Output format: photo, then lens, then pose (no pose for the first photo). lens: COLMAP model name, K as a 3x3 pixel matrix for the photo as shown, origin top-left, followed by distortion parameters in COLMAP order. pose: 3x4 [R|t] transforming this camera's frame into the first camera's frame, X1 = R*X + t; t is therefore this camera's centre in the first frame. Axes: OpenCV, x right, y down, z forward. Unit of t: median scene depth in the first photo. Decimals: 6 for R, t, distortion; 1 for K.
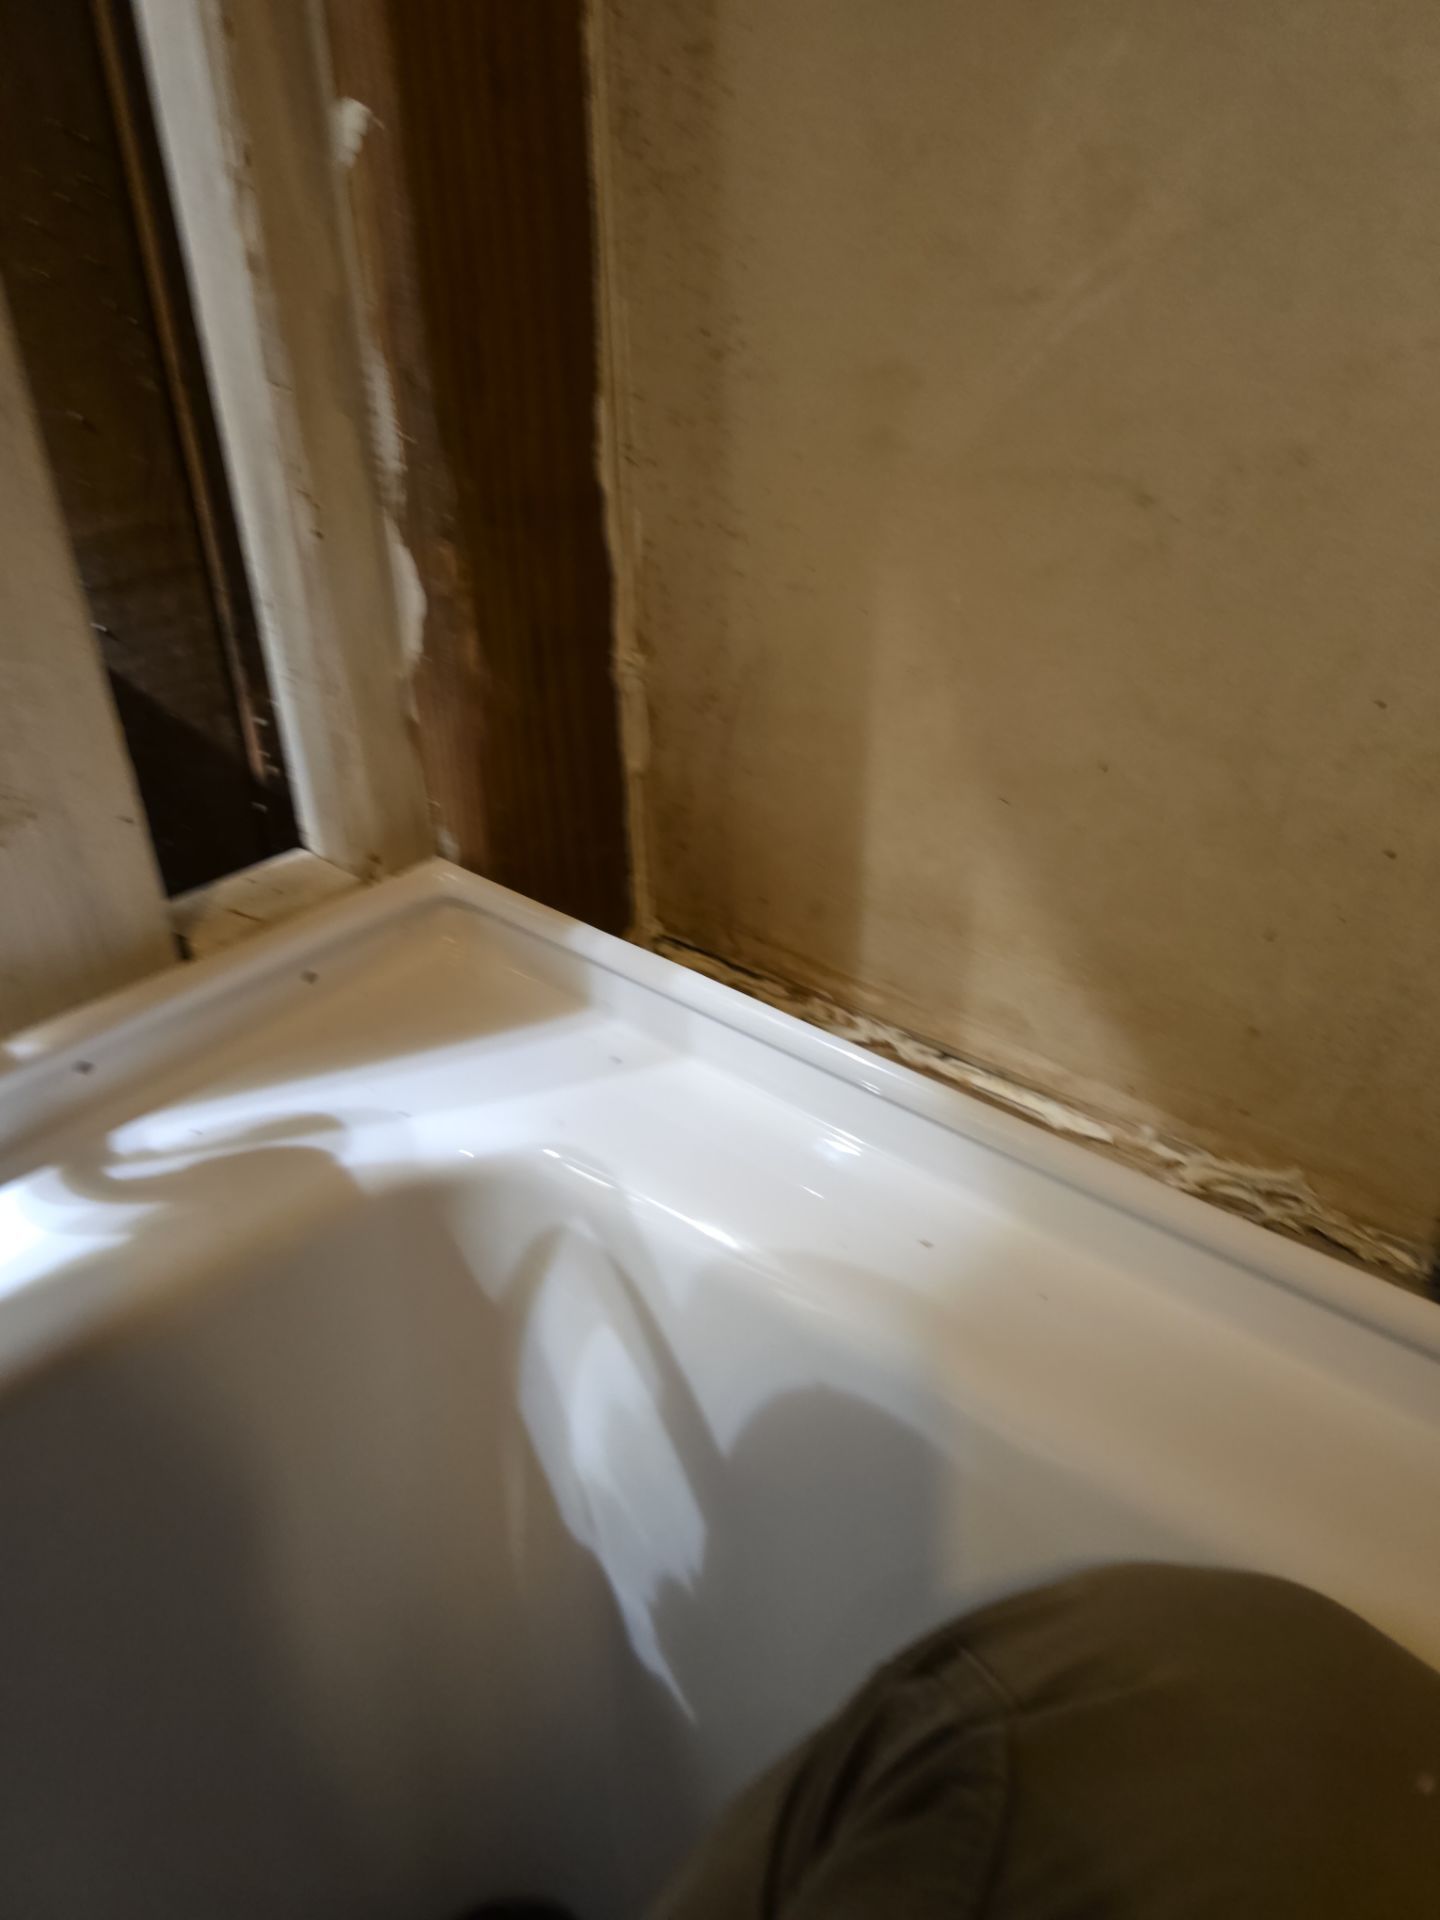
lens RADIAL K [[1233.0, 0, 716.6], [0, 1233.0, 973.8], [0, 0, 1]] dist [0.064031, -0.002905]
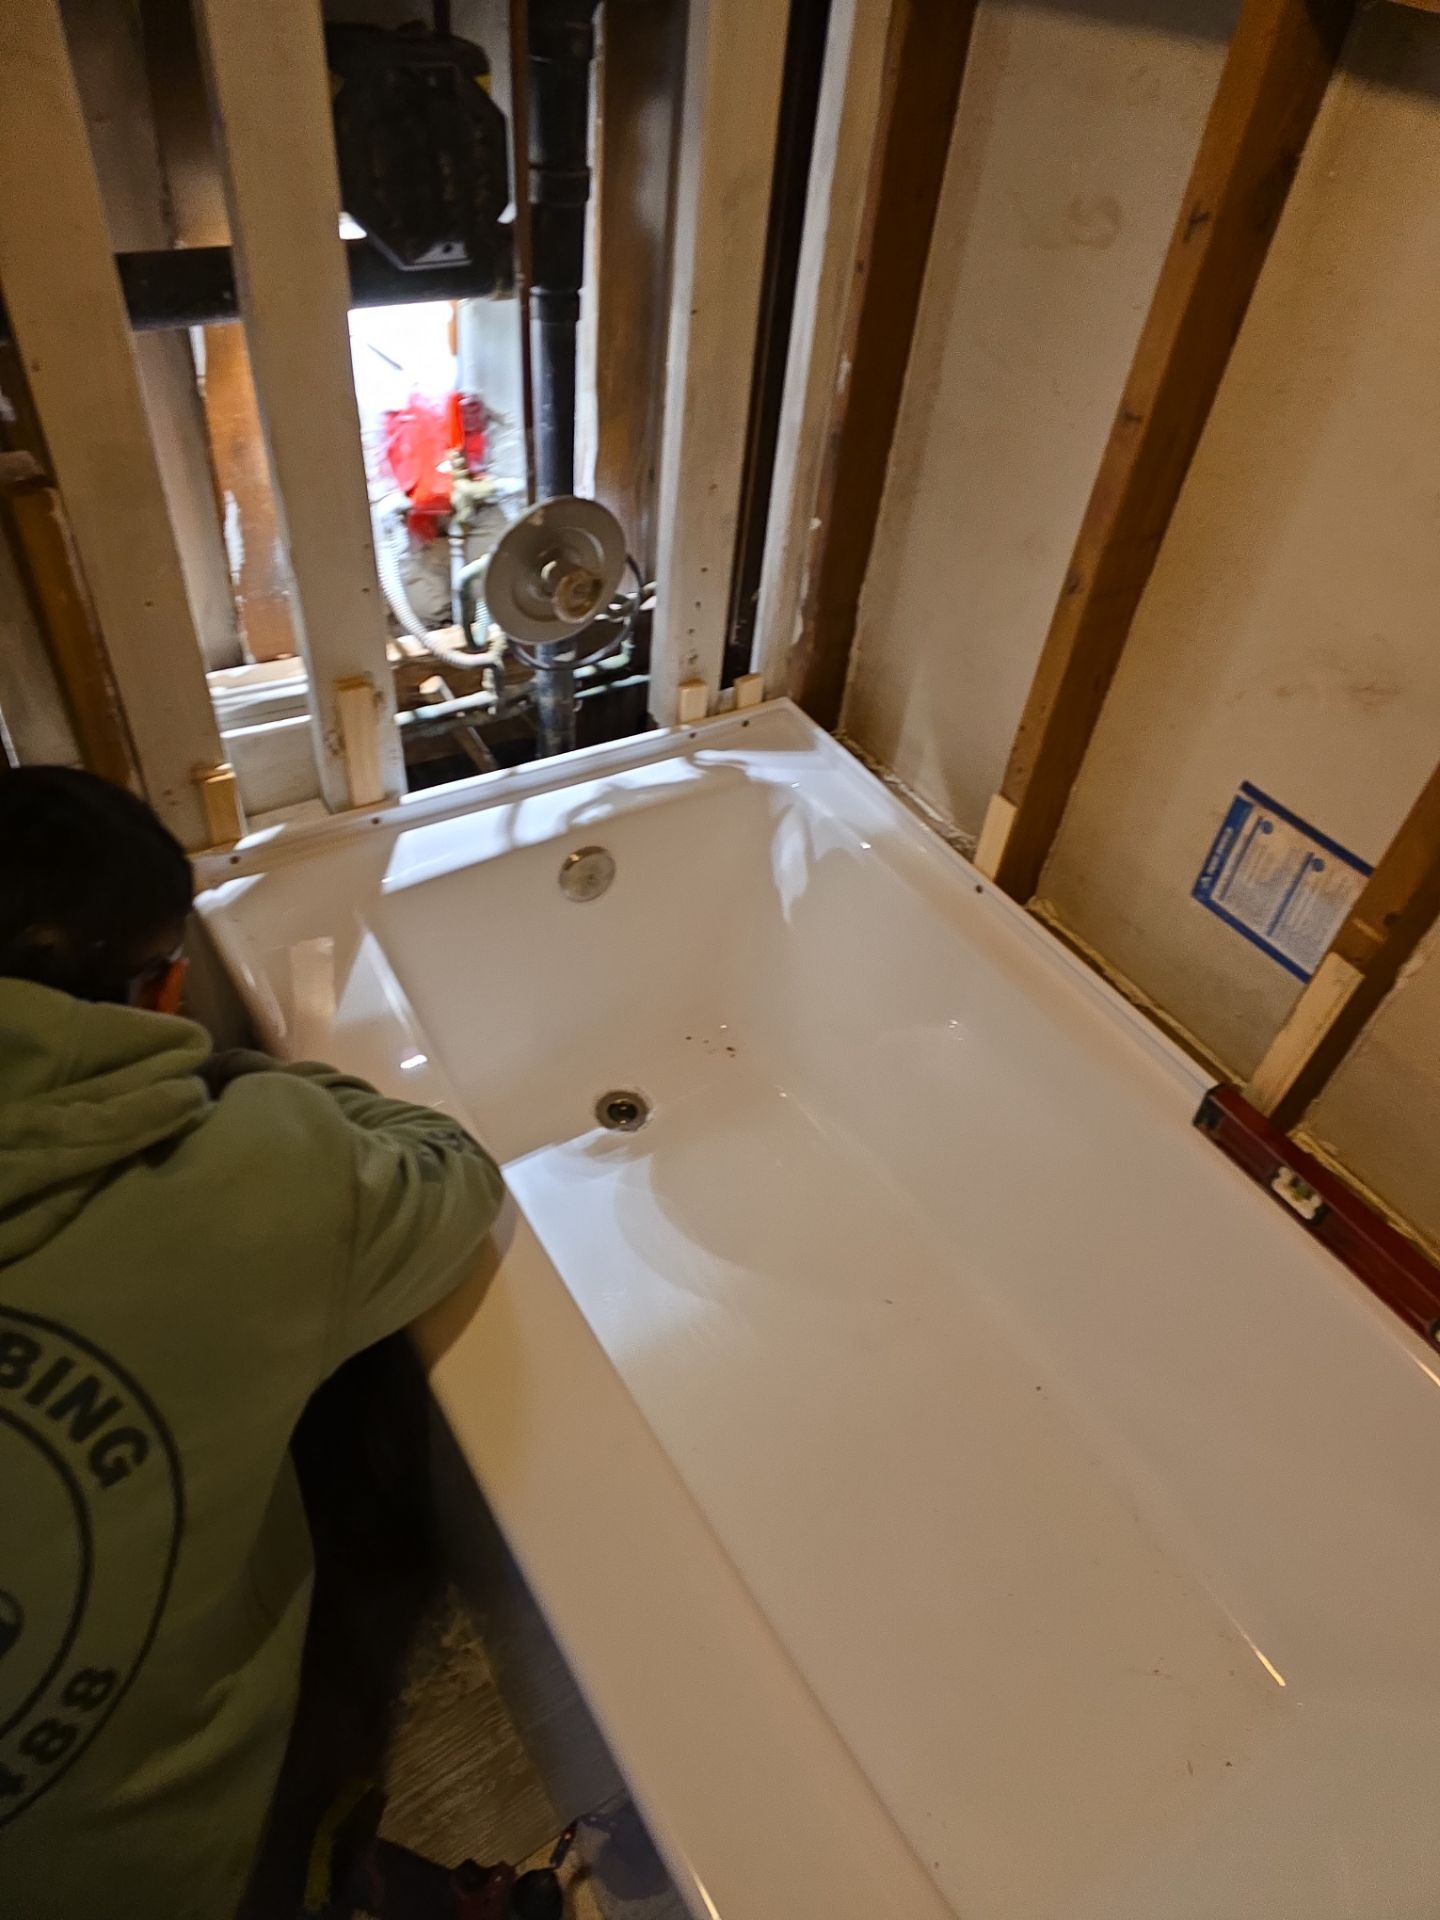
lens RADIAL K [[1233.0, 0, 716.6], [0, 1233.0, 973.8], [0, 0, 1]] dist [0.064031, -0.002905]
pose [[0.946057, 0.283182, -0.157431, 0.410862], [-0.241680, 0.940404, 0.239230, -0.168610], [0.215794, -0.188277, 0.958115, -2.895137]]
